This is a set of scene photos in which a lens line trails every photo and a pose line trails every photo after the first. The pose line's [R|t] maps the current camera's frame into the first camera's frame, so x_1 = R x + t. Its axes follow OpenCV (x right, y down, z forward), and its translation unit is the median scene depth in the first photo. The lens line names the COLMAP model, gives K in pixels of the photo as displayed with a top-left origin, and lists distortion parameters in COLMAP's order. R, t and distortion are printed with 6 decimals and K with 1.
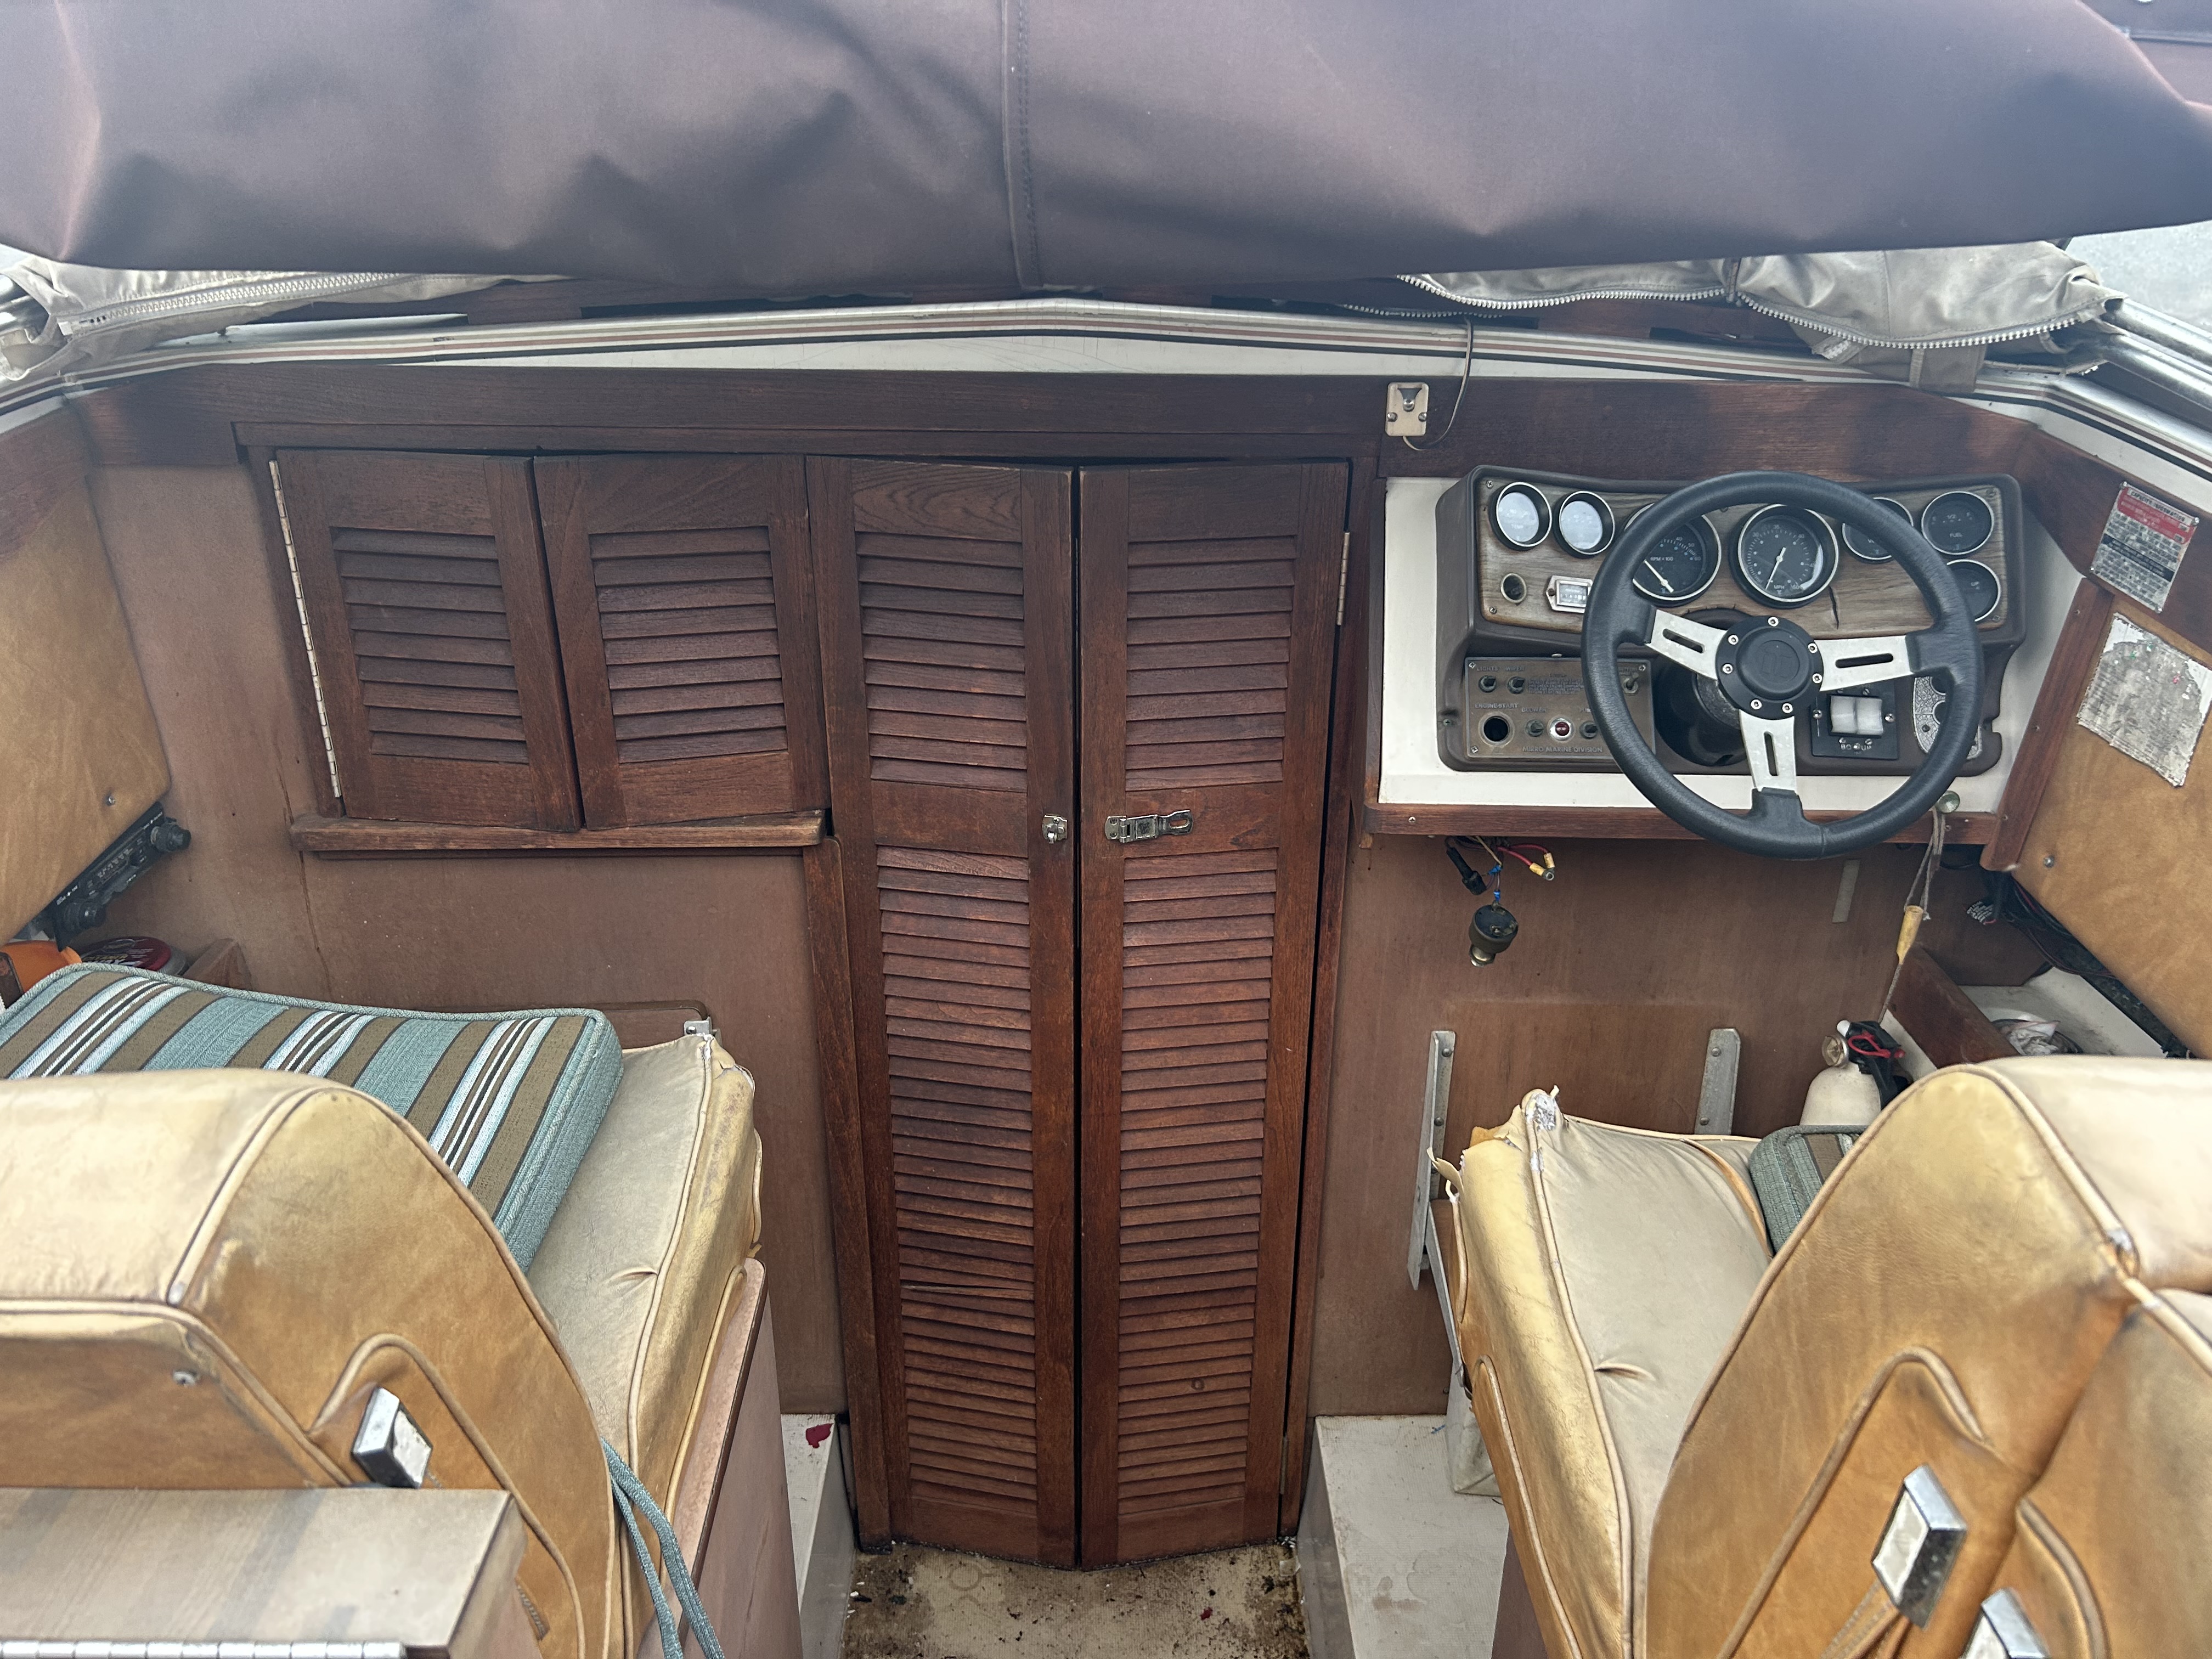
lens RADIAL K [[1658.0, 0, 1119.9], [0, 1658.0, 821.9], [0, 0, 1]] dist [0.051877, -0.067882]
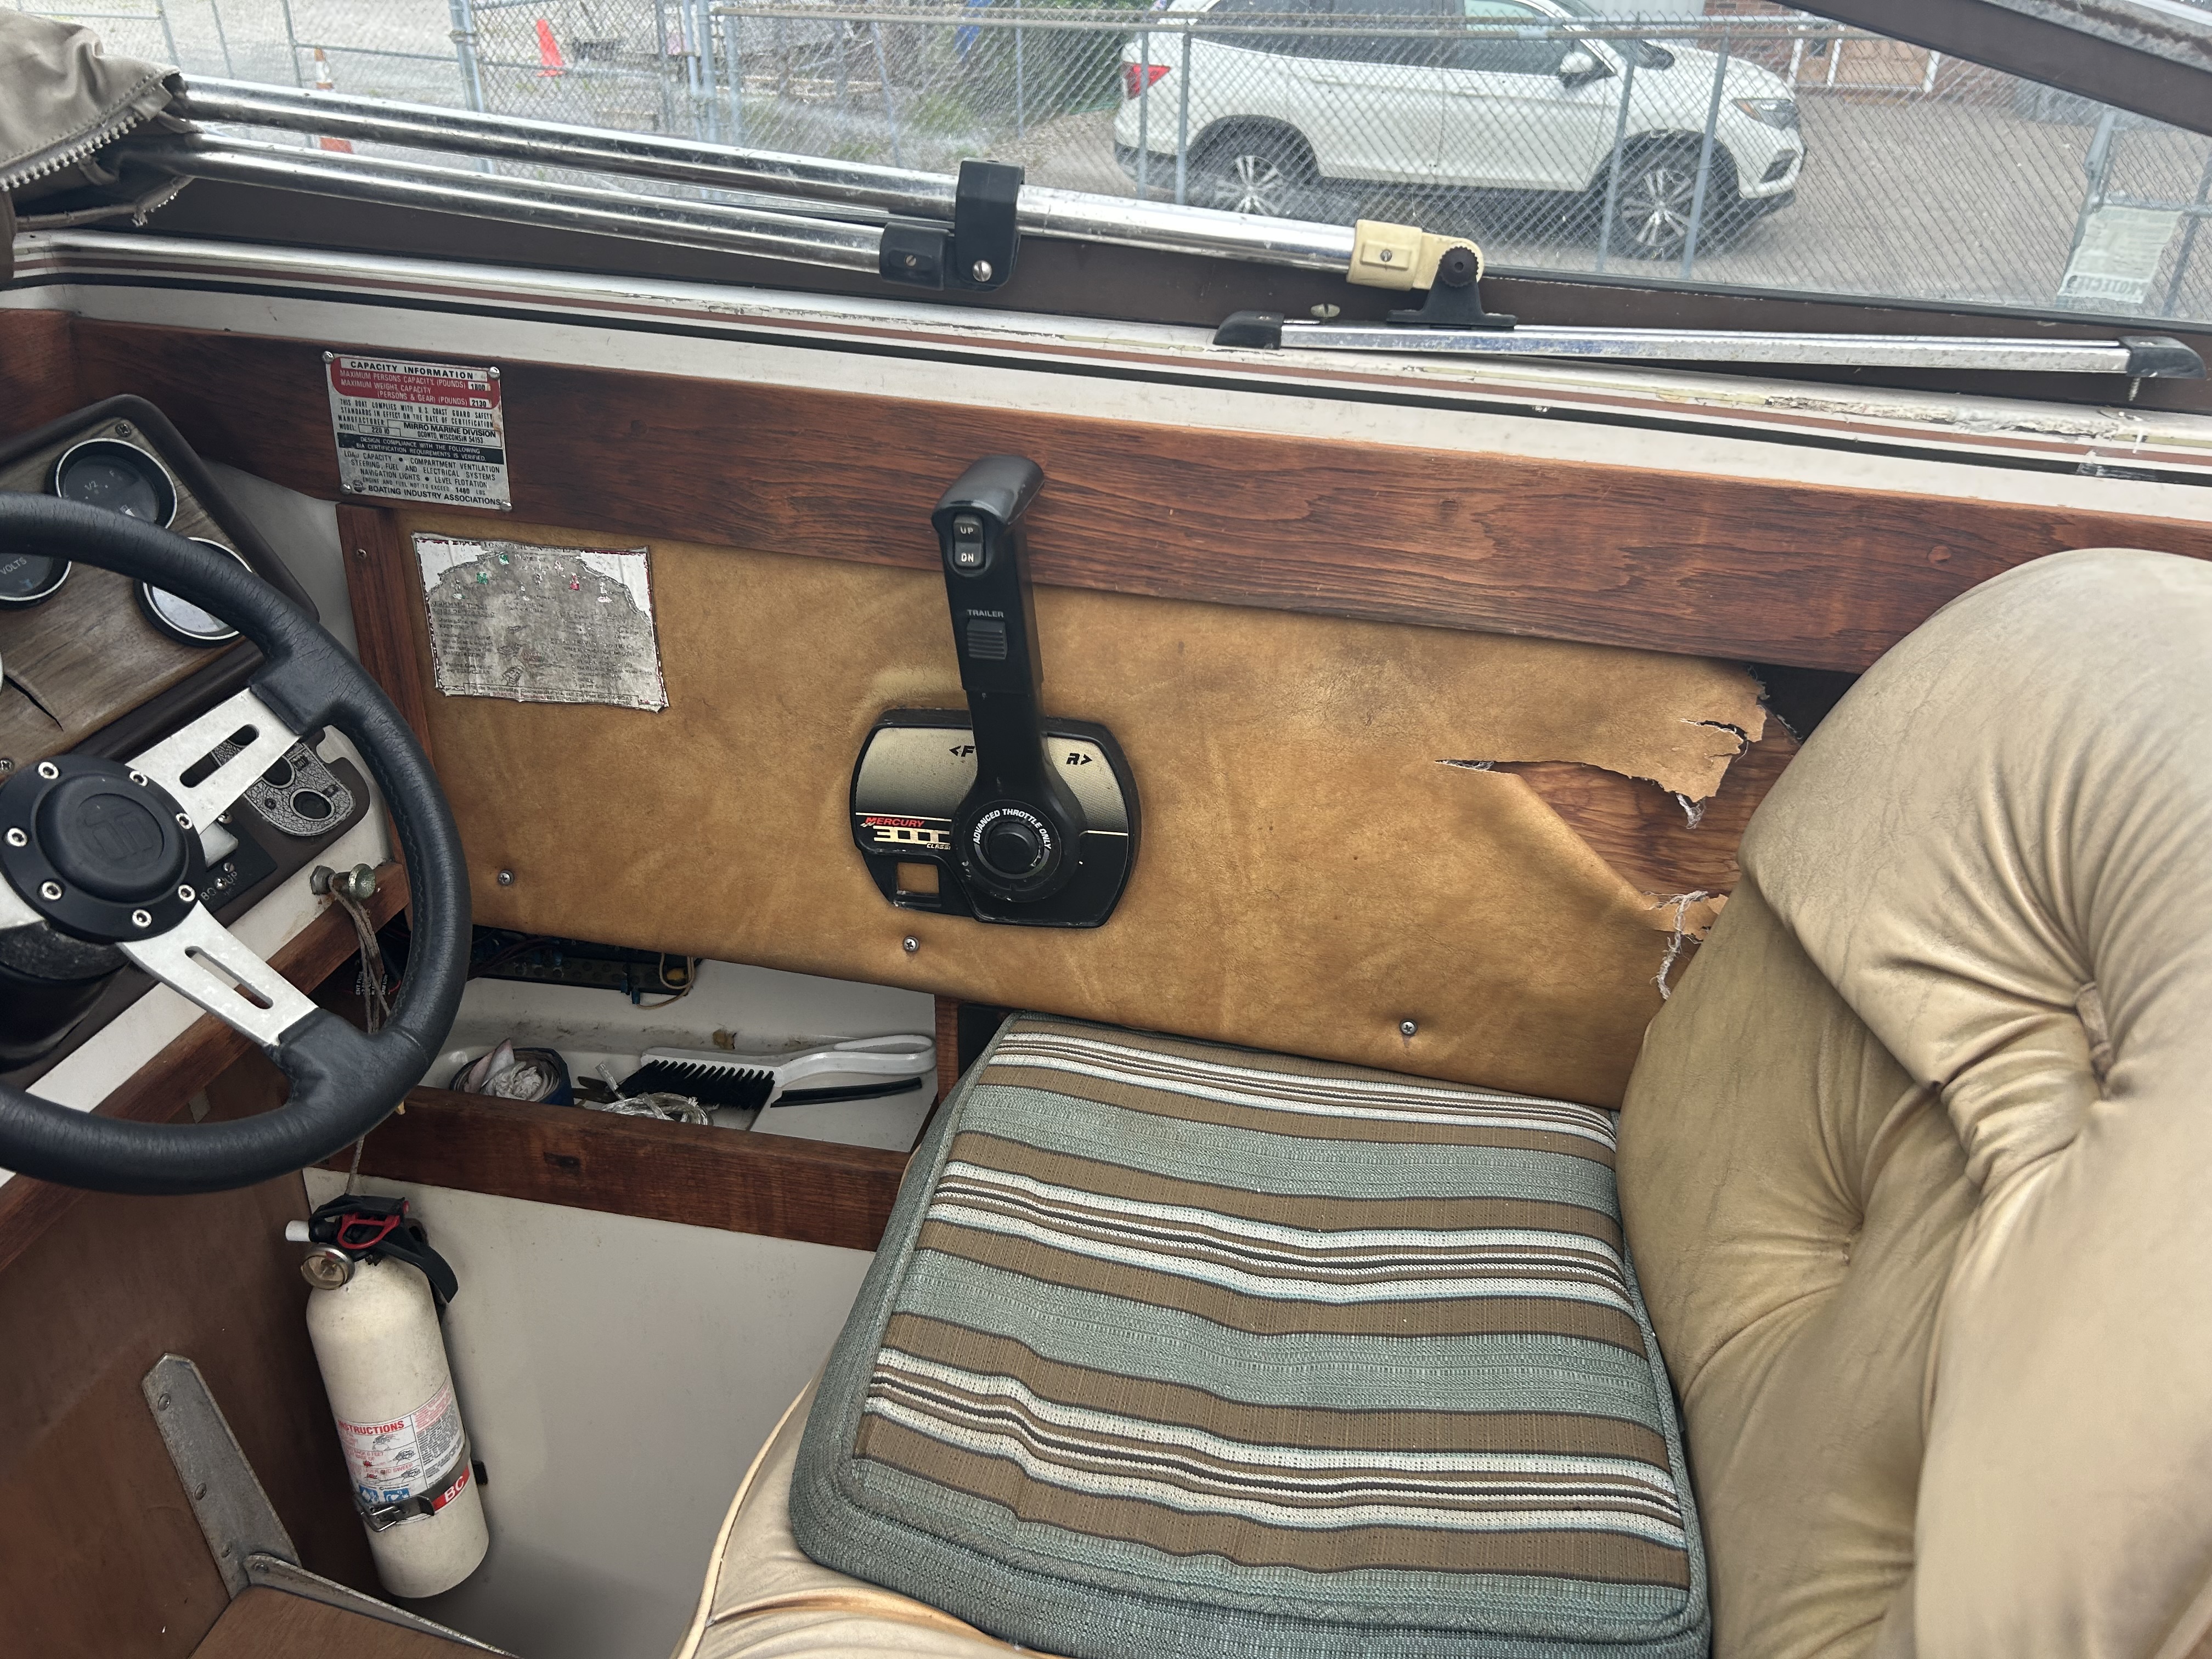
lens RADIAL K [[1658.0, 0, 1089.8], [0, 1658.0, 805.5], [0, 0, 1]] dist [0.051877, -0.067882]
pose [[0.226543, -0.476001, 0.849765, 0.017992], [0.417323, 0.835745, 0.356892, -0.150690], [-0.880068, 0.273775, 0.387979, 0.486076]]
